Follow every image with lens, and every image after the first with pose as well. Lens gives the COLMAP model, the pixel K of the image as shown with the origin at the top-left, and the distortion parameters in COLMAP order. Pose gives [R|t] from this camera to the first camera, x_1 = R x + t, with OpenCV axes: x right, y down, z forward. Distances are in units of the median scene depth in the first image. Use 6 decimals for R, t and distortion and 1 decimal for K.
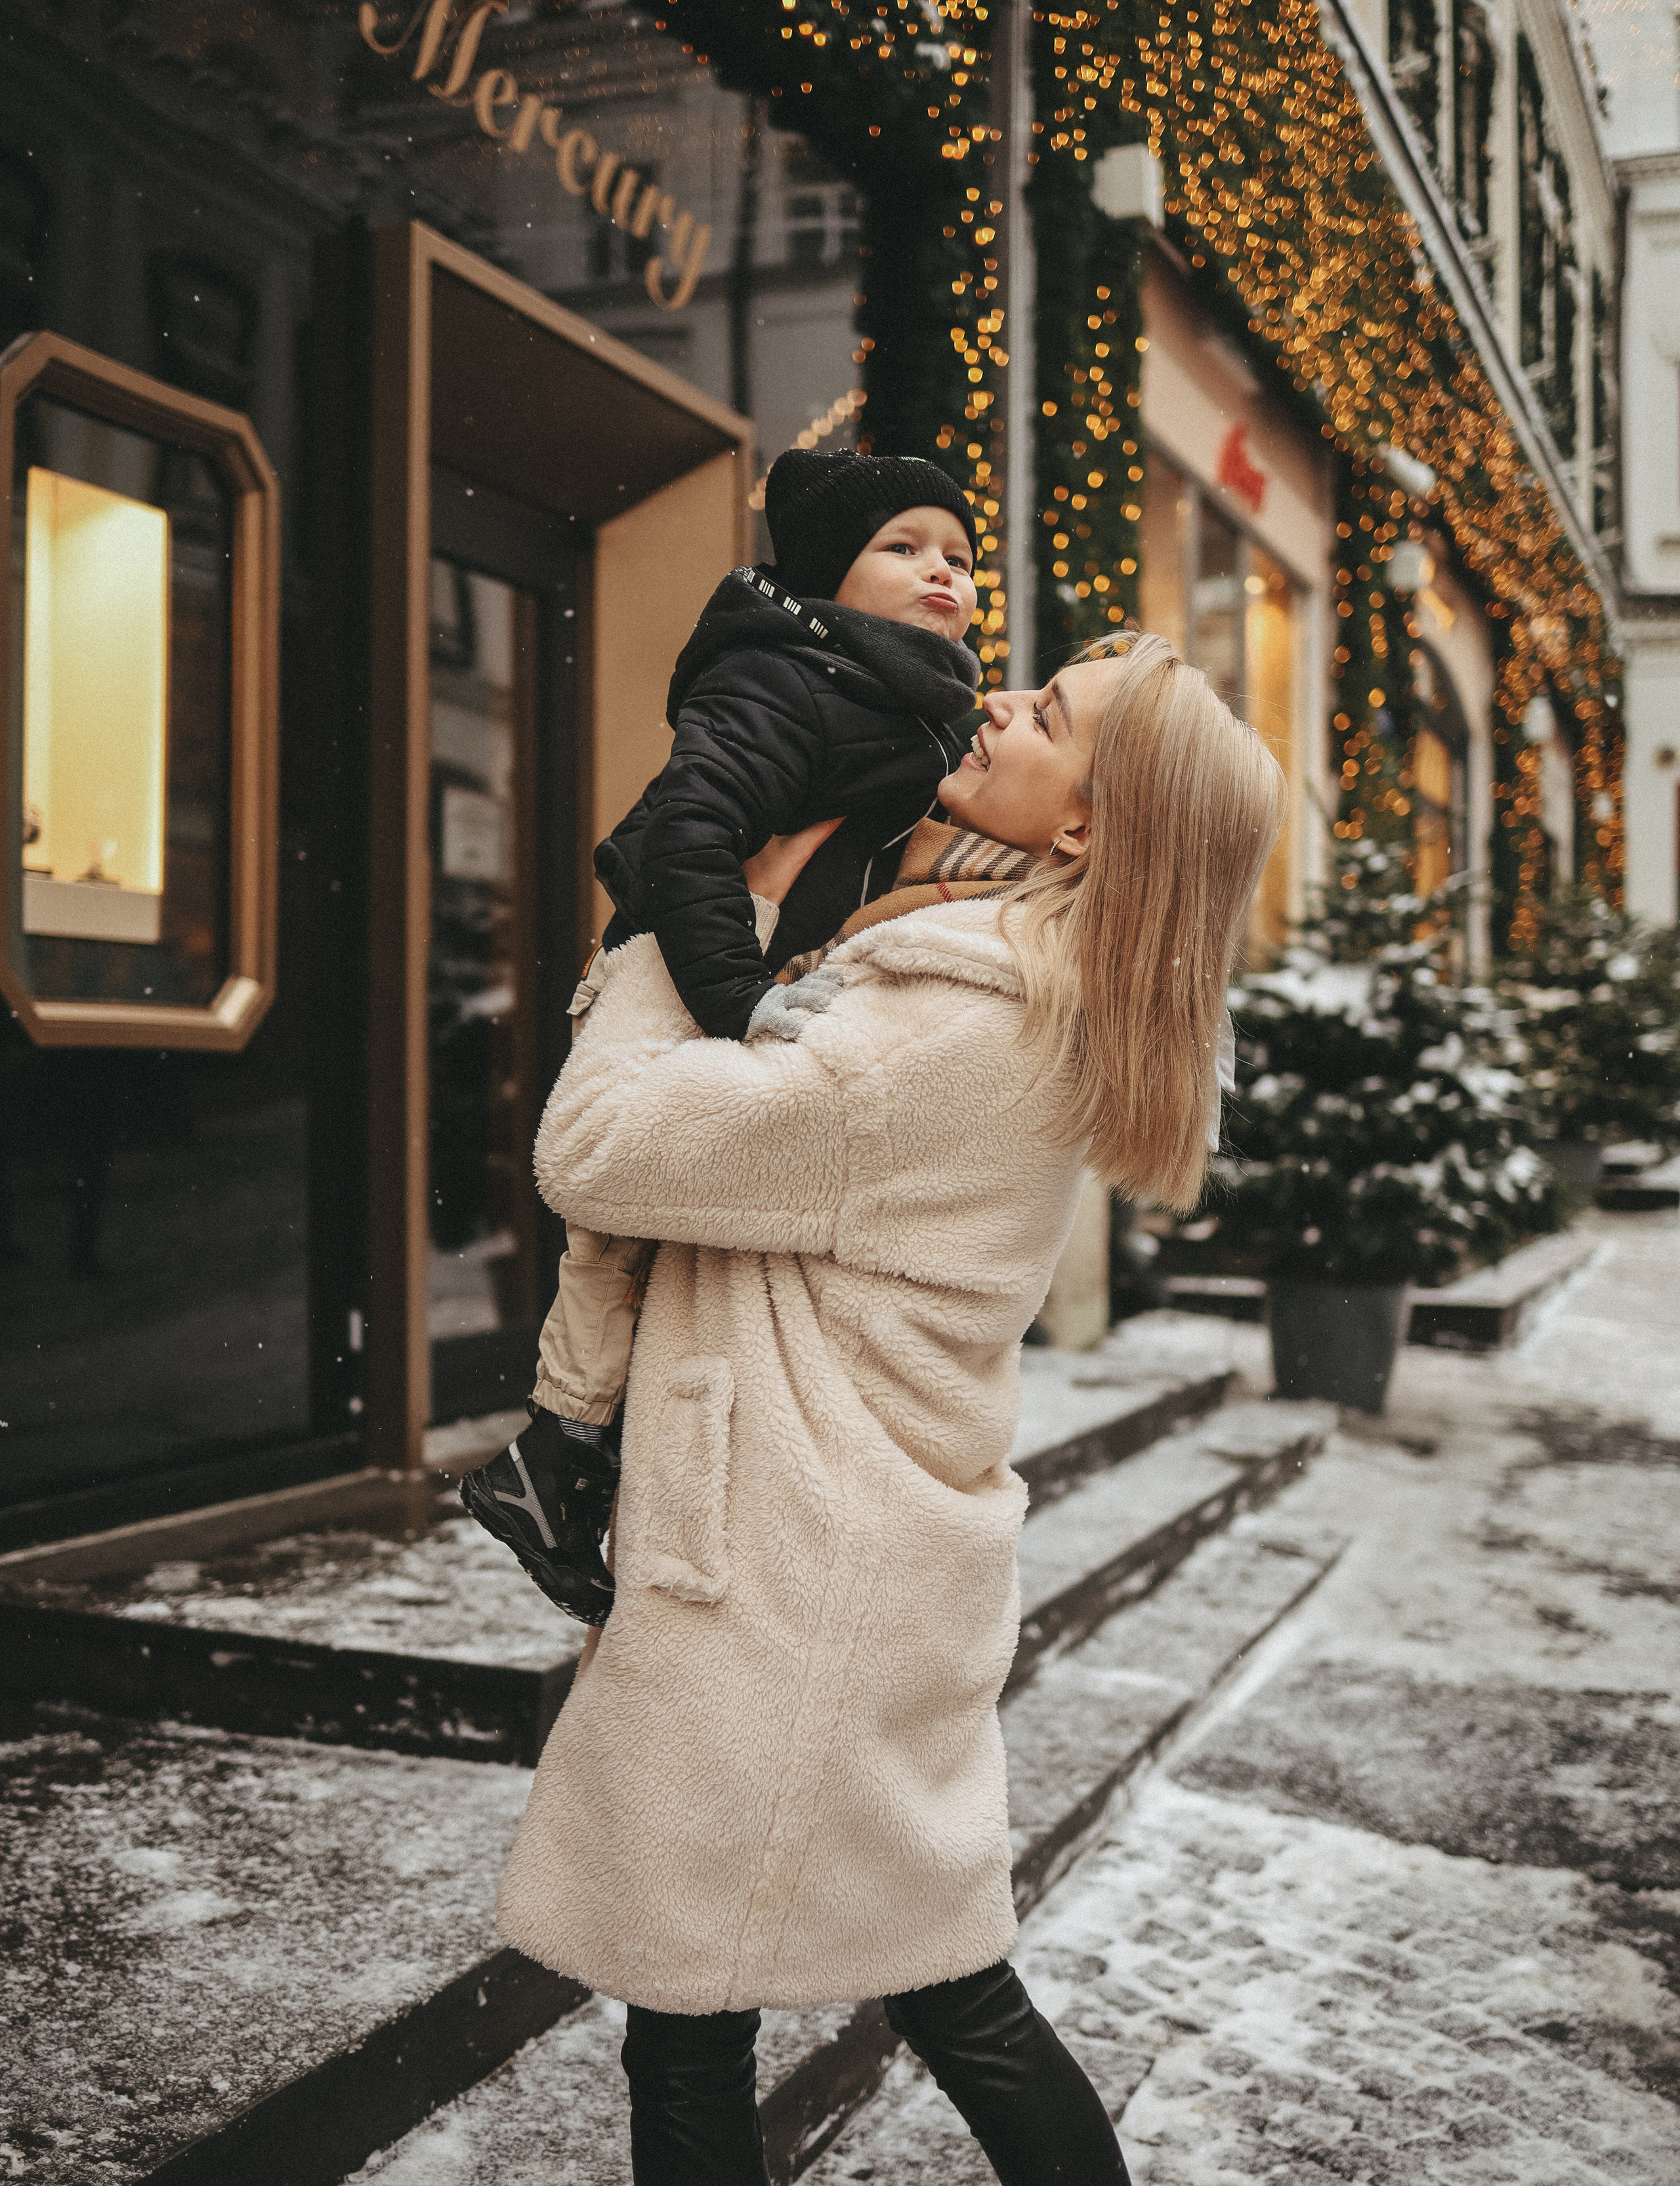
lens RADIAL K [[2624.9, 0, 835.2], [0, 2624.9, 1077.3], [0, 0, 1]] dist [-0.066069, 0.000000]
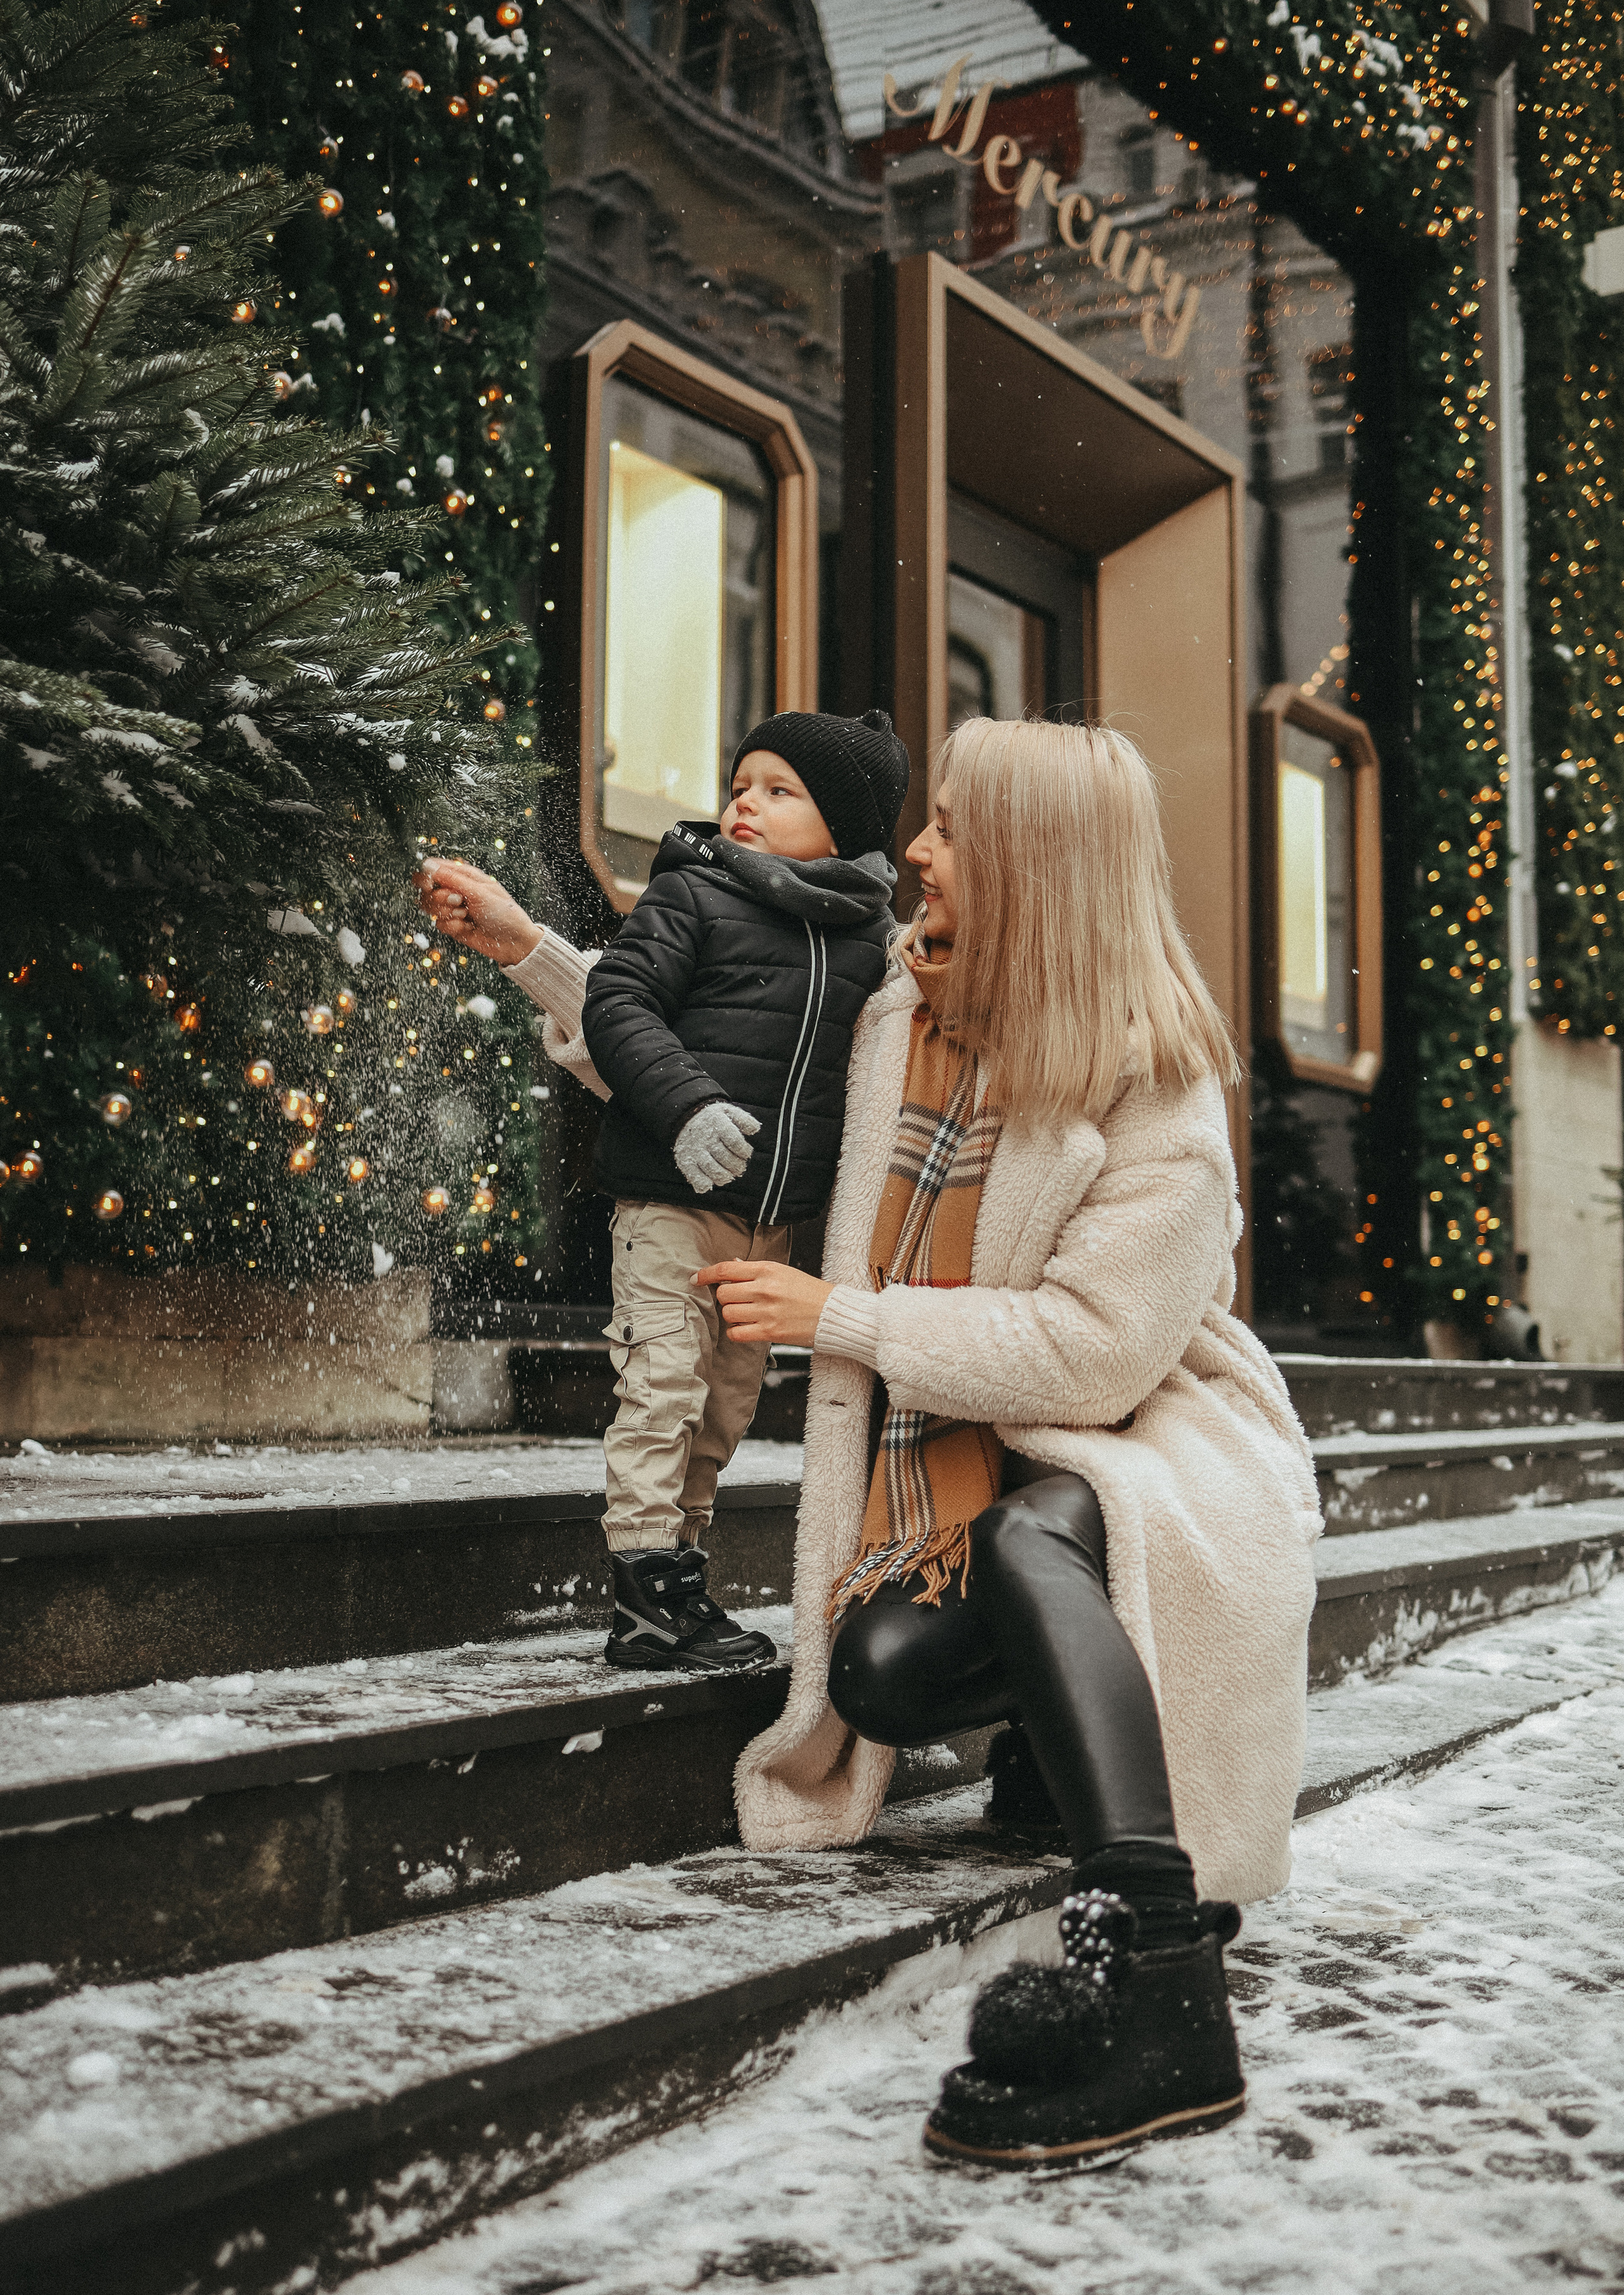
lens RADIAL K [[2775.0, 0, 833.1], [0, 2775.0, 1162.0], [0, 0, 1]] dist [-0.044028, 0.000000]
pose [[0.980717, -0.015885, -0.194786, 0.021476], [0.000191, 0.996769, -0.080323, 0.139182], [0.195433, 0.078737, 0.977551, -0.135116]]
